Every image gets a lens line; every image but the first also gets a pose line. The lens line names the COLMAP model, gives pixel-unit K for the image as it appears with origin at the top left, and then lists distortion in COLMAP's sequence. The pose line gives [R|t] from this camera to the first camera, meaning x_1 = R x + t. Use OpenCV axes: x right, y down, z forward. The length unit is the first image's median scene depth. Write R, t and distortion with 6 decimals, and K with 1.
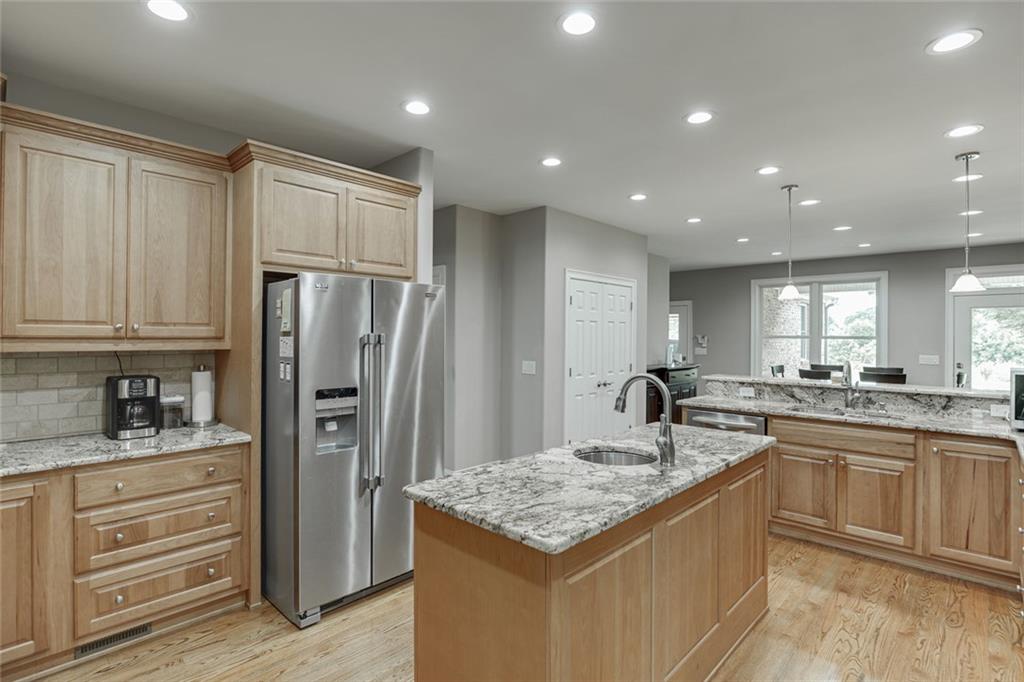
lens RADIAL K [[511.2, 0, 511.6], [0, 511.2, 336.7], [0, 0, 1]] dist [-0.006526, -0.000509]
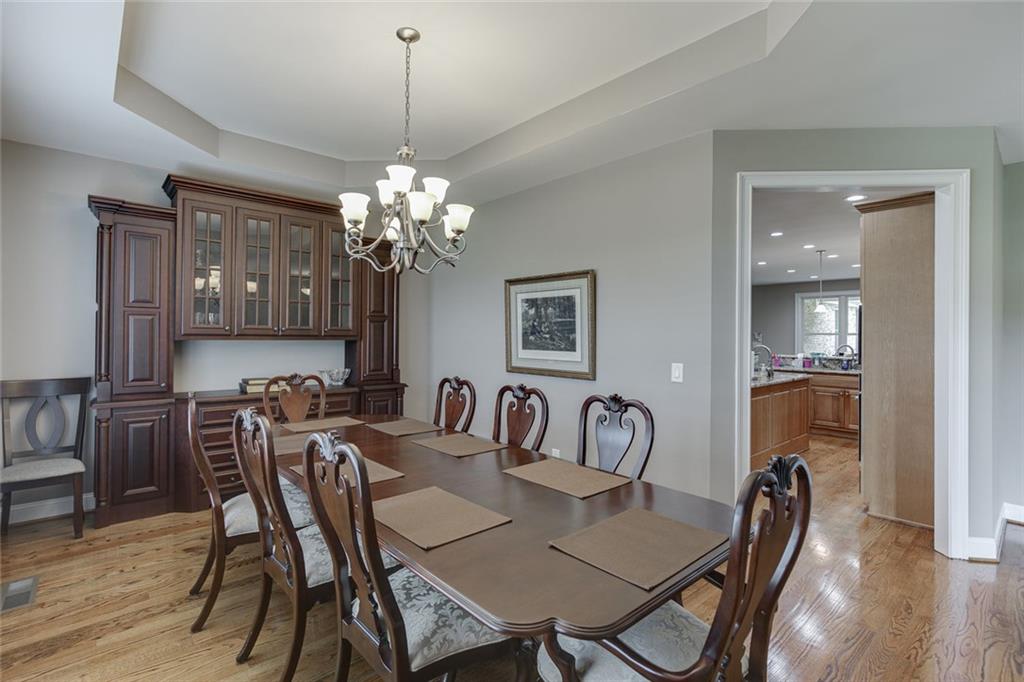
lens RADIAL K [[473.1, 0, 516.6], [0, 473.1, 336.9], [0, 0, 1]] dist [-0.000184, -0.000065]
pose [[0.996361, -0.003205, -0.085170, -0.227256], [0.003373, 0.999993, 0.001818, 0.004482], [0.085164, -0.002099, 0.996365, -0.447480]]
